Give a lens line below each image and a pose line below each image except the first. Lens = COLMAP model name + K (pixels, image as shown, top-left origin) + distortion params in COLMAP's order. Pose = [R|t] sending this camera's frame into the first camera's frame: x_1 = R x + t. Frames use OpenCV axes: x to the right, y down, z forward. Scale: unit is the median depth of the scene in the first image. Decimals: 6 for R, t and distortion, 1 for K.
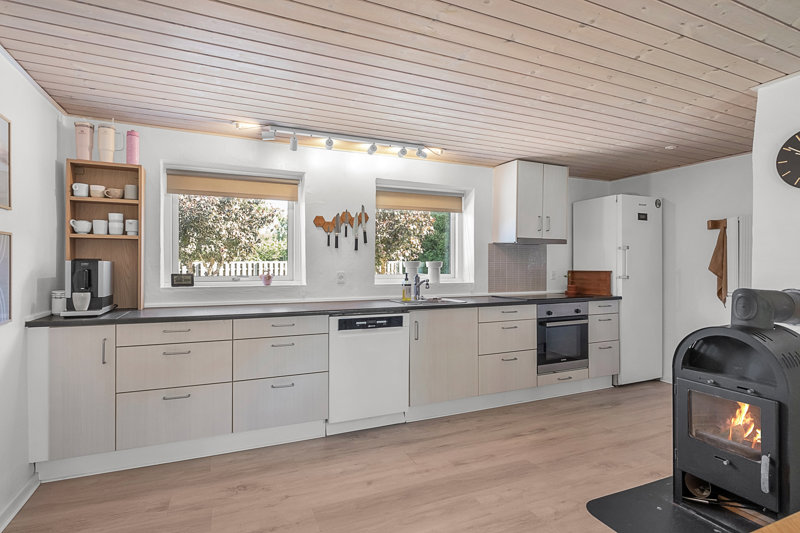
lens RADIAL K [[404.8, 0, 401.6], [0, 404.8, 269.4], [0, 0, 1]] dist [-0.001656, -0.000542]
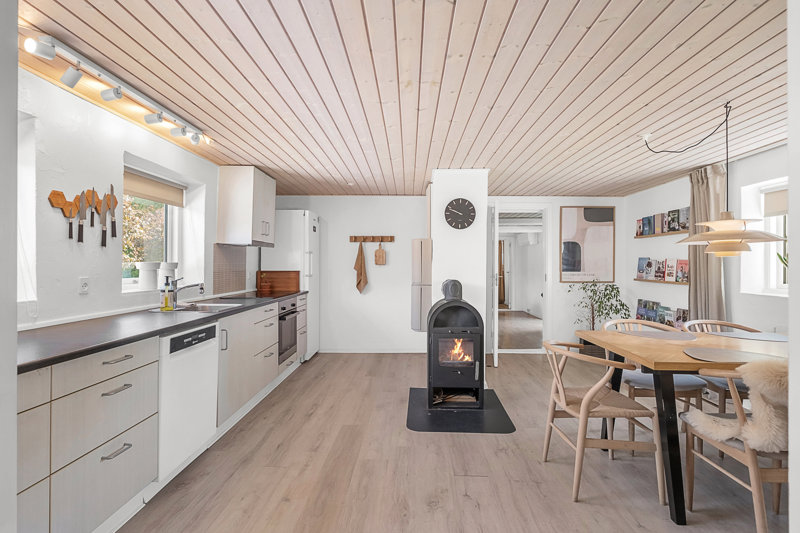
lens RADIAL K [[393.3, 0, 400.0], [0, 393.3, 266.5], [0, 0, 1]] dist [0.001417, -0.000015]
pose [[0.442397, -0.002643, 0.896816, -0.521739], [0.006077, 0.999982, -0.000051, -0.009104], [-0.896799, 0.005473, 0.442405, 0.235712]]
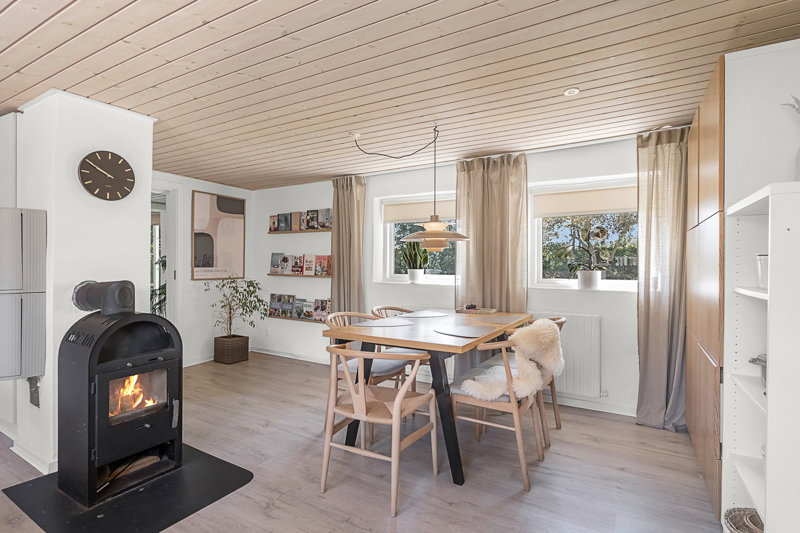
lens RADIAL K [[401.9, 0, 378.7], [0, 401.9, 265.6], [0, 0, 1]] dist [-0.000367, -0.000191]
pose [[-0.568712, -0.006078, 0.822514, -0.304693], [0.003069, 0.999950, 0.009511, -0.002271], [-0.822531, 0.007933, -0.568665, 0.603596]]
